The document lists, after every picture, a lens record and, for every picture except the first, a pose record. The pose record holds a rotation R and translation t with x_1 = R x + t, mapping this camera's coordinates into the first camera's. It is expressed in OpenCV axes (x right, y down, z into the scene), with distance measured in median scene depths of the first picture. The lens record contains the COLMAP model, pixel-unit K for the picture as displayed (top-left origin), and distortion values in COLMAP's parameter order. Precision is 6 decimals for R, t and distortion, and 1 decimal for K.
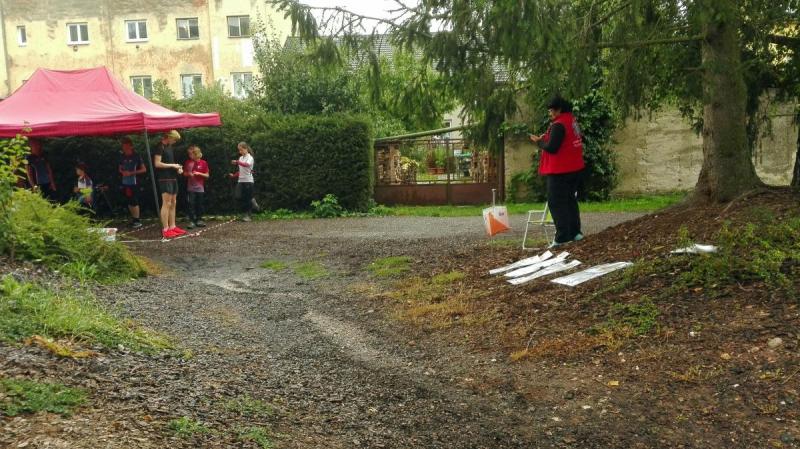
lens RADIAL K [[636.4, 0, 398.1], [0, 636.4, 224.2], [0, 0, 1]] dist [0.115120, -0.246241]
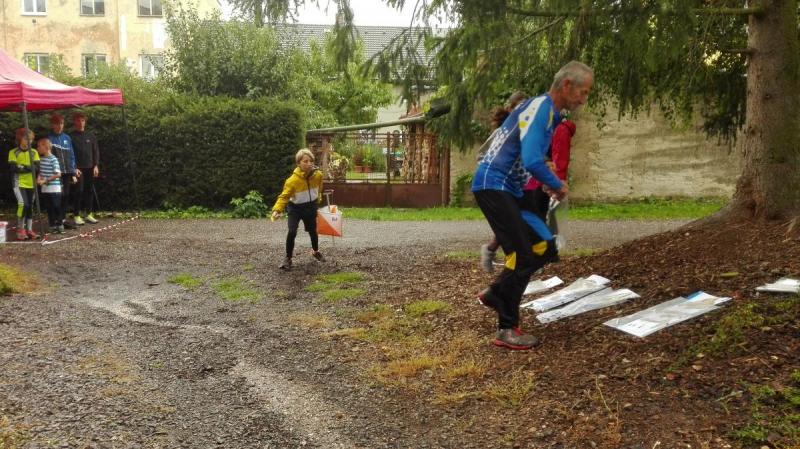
lens RADIAL K [[636.4, 0, 398.1], [0, 636.4, 224.2], [0, 0, 1]] dist [0.115120, -0.246241]
pose [[0.991042, 0.024650, 0.131254, -0.025008], [-0.024883, 0.999690, 0.000137, -0.006646], [-0.131210, -0.003402, 0.991349, 0.110906]]
